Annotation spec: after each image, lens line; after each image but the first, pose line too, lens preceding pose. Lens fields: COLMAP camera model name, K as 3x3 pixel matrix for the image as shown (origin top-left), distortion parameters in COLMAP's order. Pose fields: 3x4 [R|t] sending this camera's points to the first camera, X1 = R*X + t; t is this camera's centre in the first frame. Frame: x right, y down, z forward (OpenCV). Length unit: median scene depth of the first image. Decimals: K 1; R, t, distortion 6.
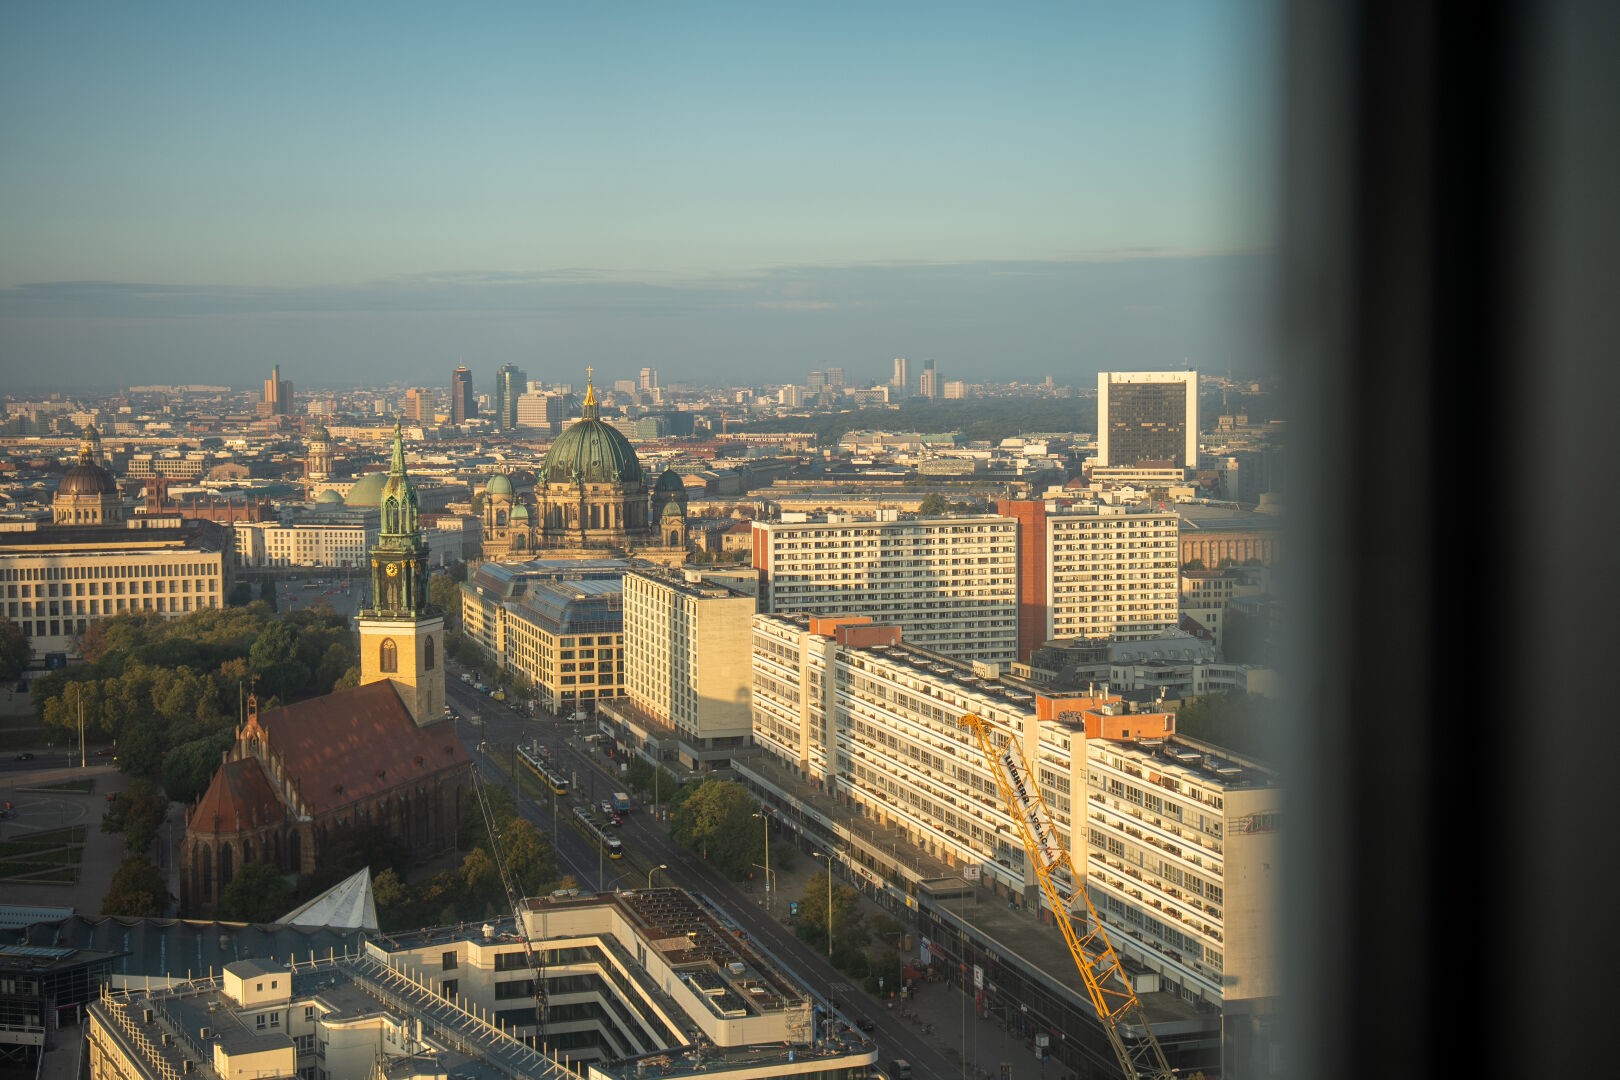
lens RADIAL K [[3695.0, 0, 810.0], [0, 3695.0, 540.0], [0, 0, 1]] dist [0.261419, 0.568310]
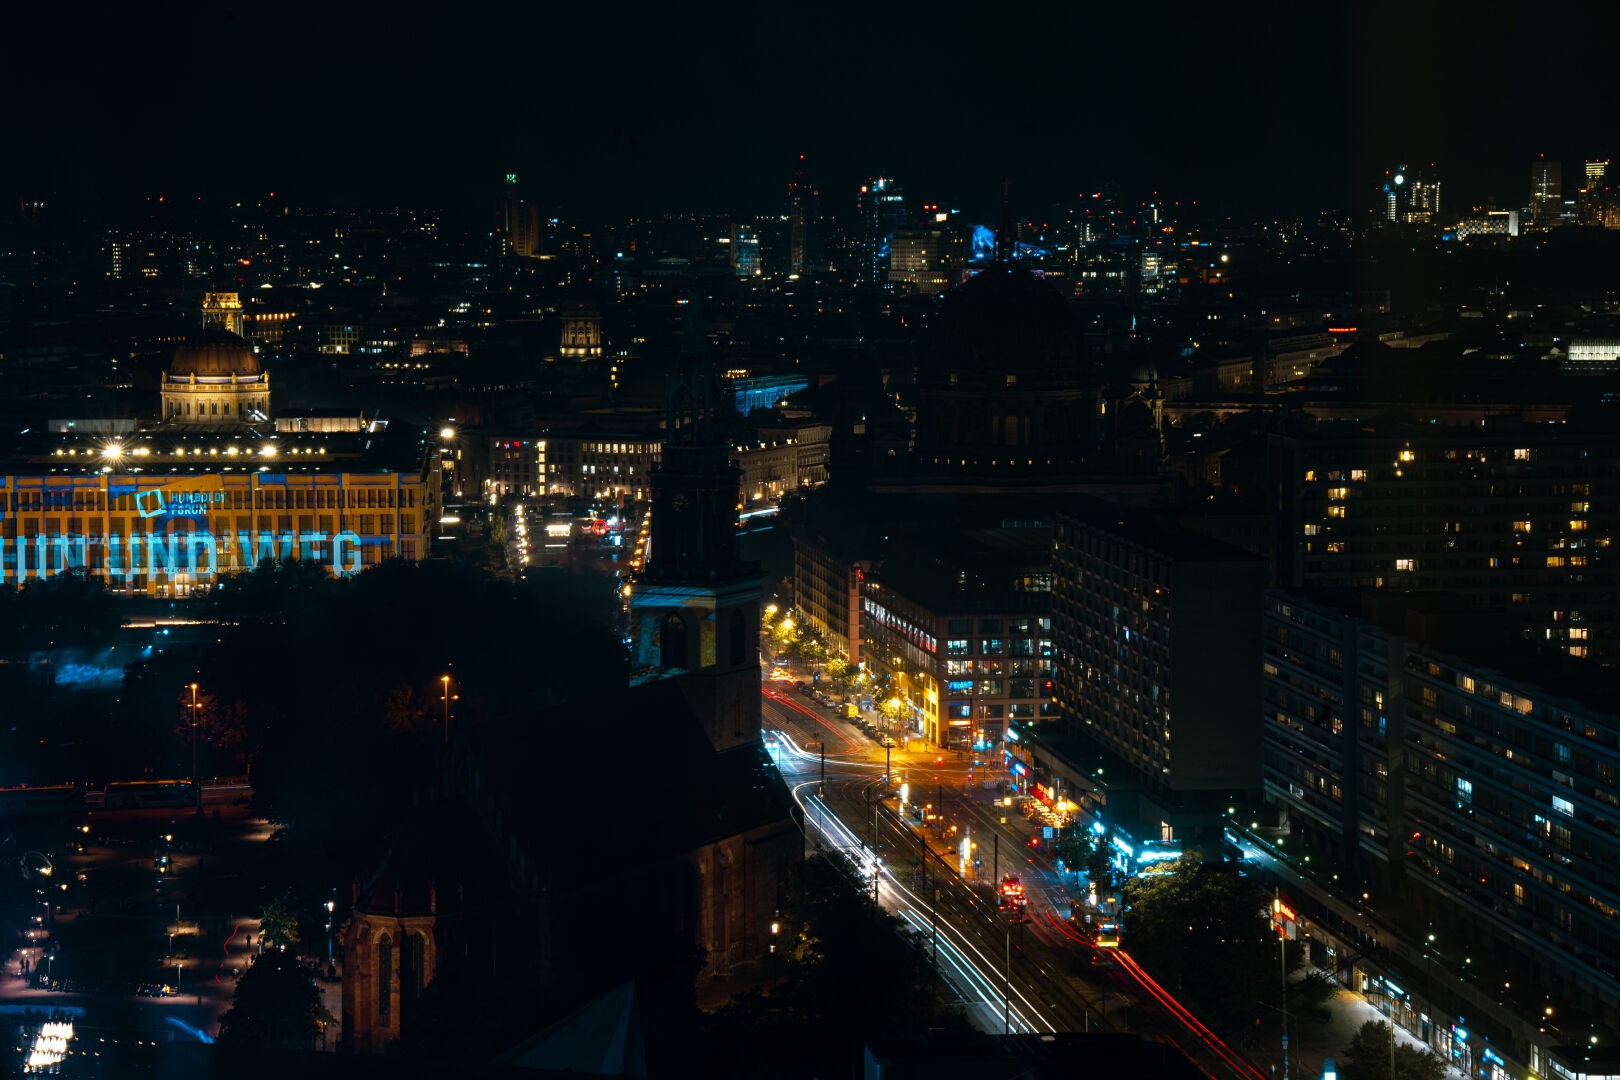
lens RADIAL K [[3695.0, 0, 810.0], [0, 3695.0, 540.0], [0, 0, 1]] dist [0.261419, 0.568310]
pose [[0.995893, 0.018742, -0.088575, -0.034857], [-0.017337, 0.999712, 0.016604, 0.003118], [0.088861, -0.015000, 0.995931, 0.374350]]
